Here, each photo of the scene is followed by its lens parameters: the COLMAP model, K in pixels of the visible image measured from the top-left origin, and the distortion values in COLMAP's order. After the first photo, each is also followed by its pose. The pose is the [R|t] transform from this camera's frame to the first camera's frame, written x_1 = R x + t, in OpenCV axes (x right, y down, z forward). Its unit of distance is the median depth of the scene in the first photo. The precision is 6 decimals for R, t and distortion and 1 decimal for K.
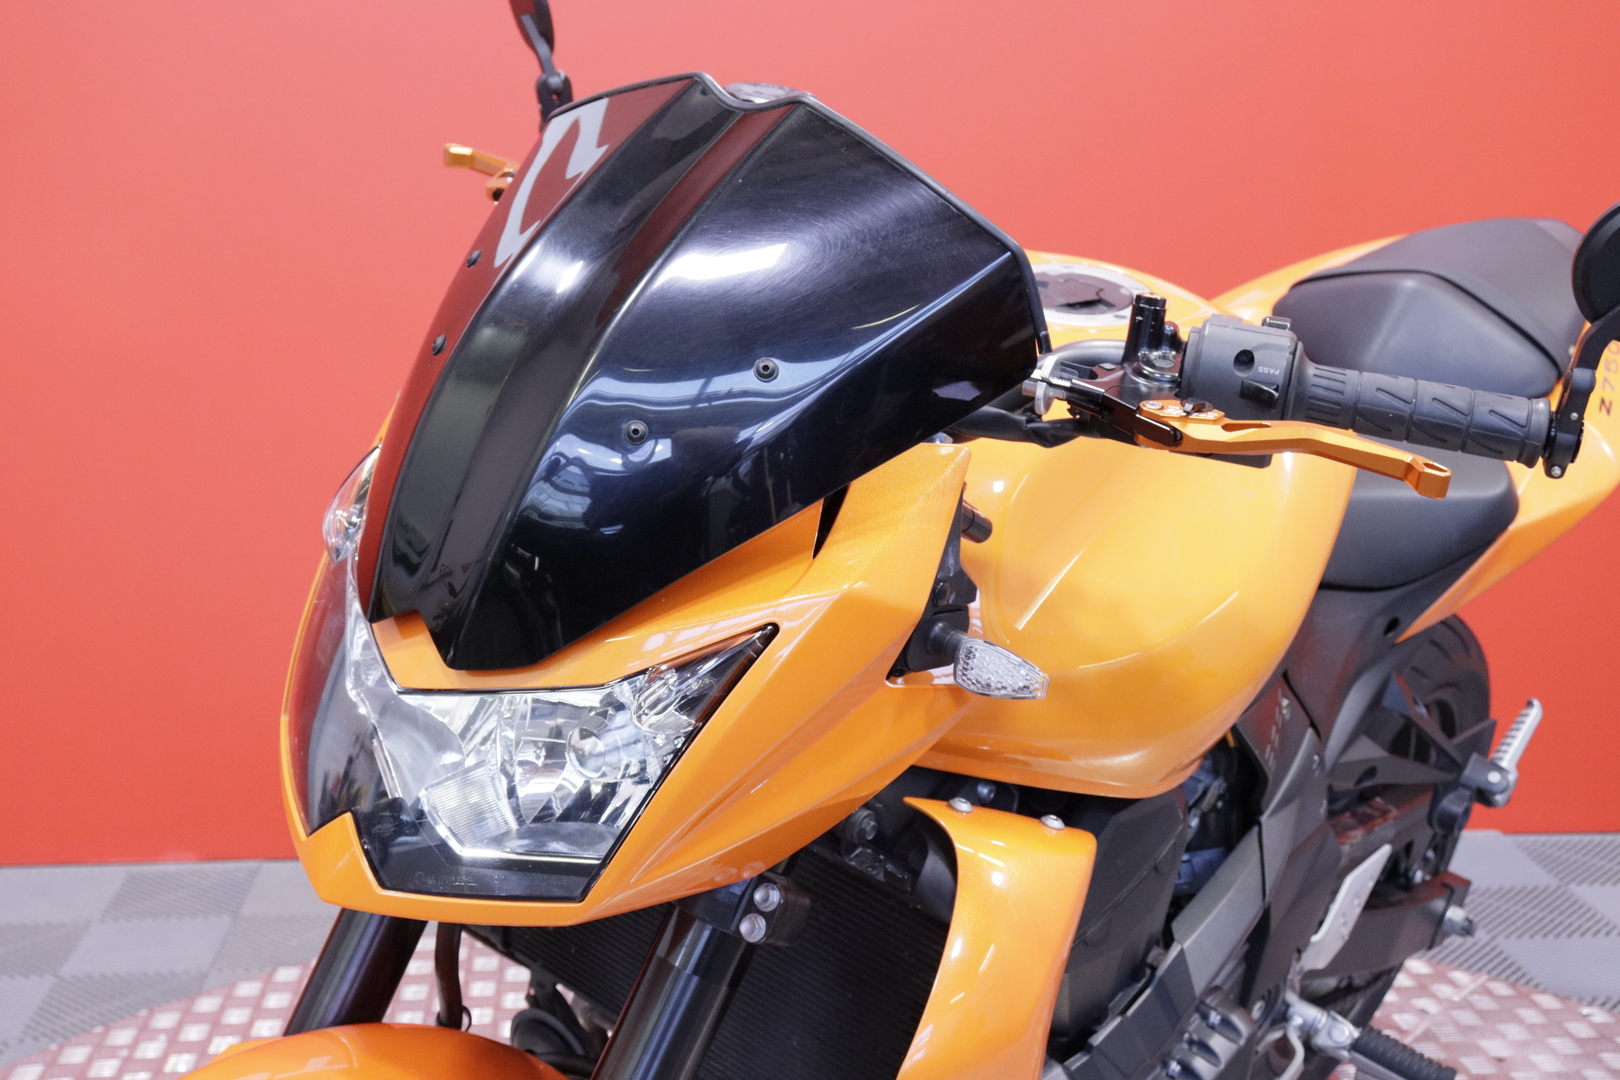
lens RADIAL K [[2155.7, 0, 815.7], [0, 2155.7, 536.6], [0, 0, 1]] dist [-0.031756, 0.000000]
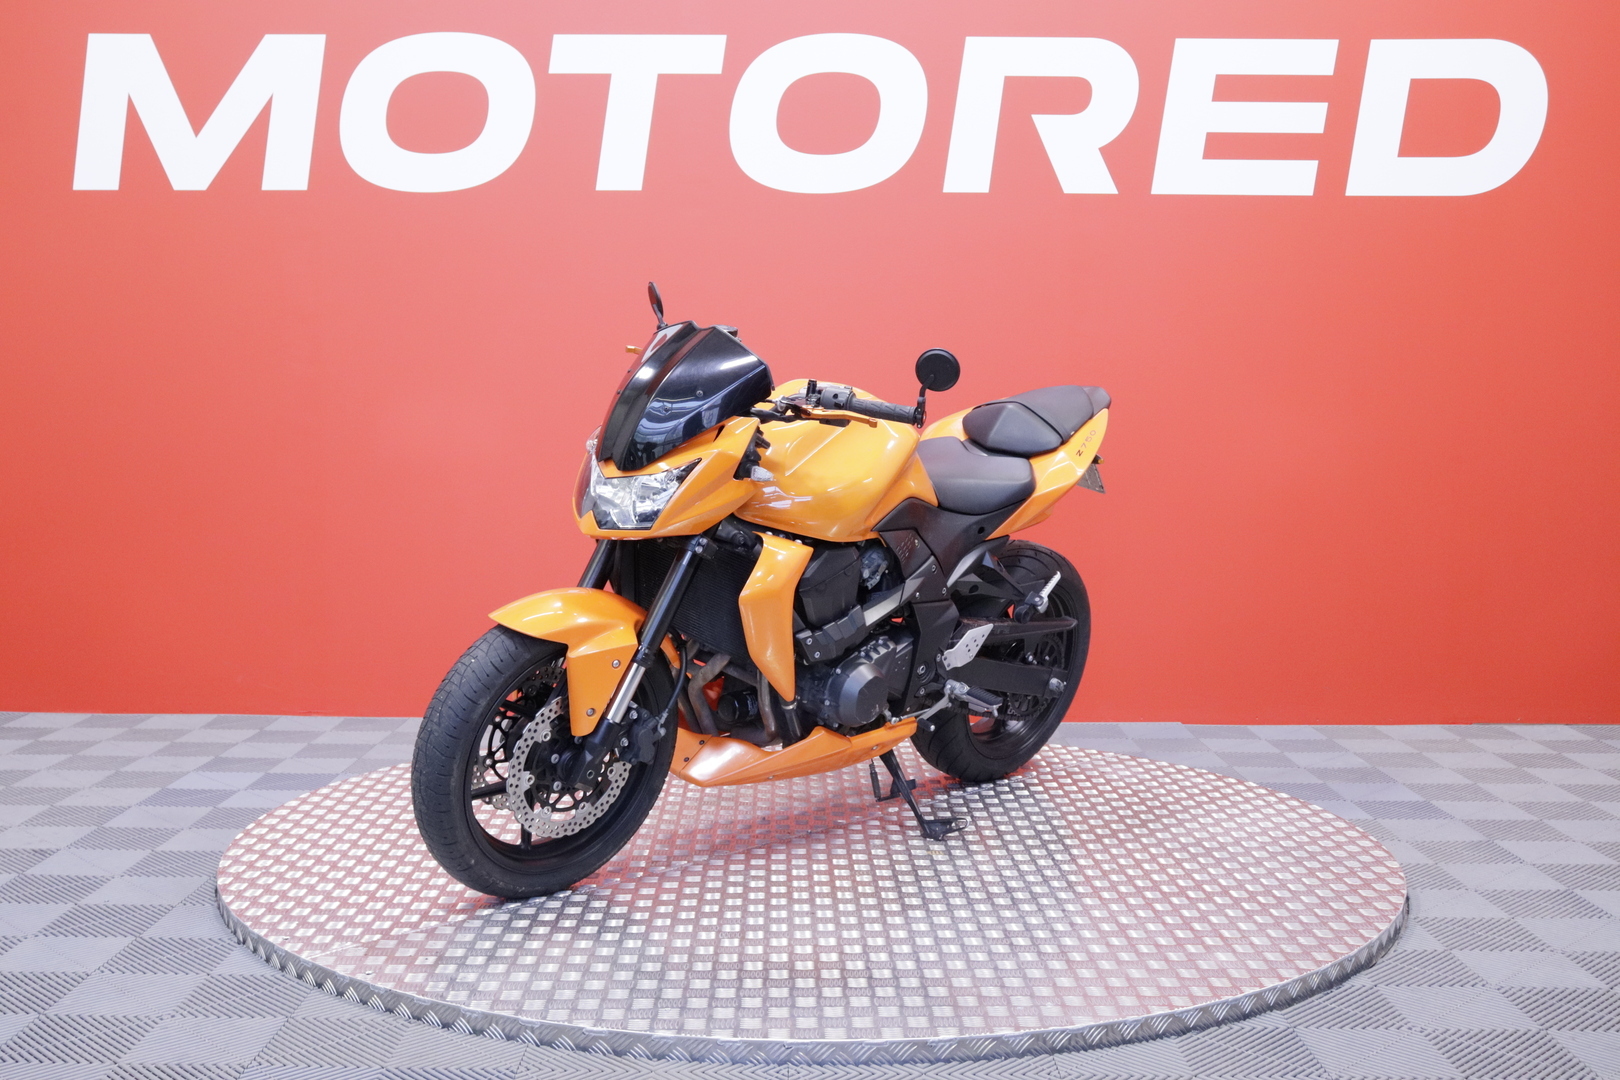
lens RADIAL K [[1820.1, 0, 807.1], [0, 1820.1, 547.4], [0, 0, 1]] dist [-0.037502, 0.000000]
pose [[0.996065, 0.008071, -0.088260, 0.420762], [-0.016779, 0.995009, -0.098366, 0.472960], [0.087026, 0.099460, 0.991229, -2.021151]]
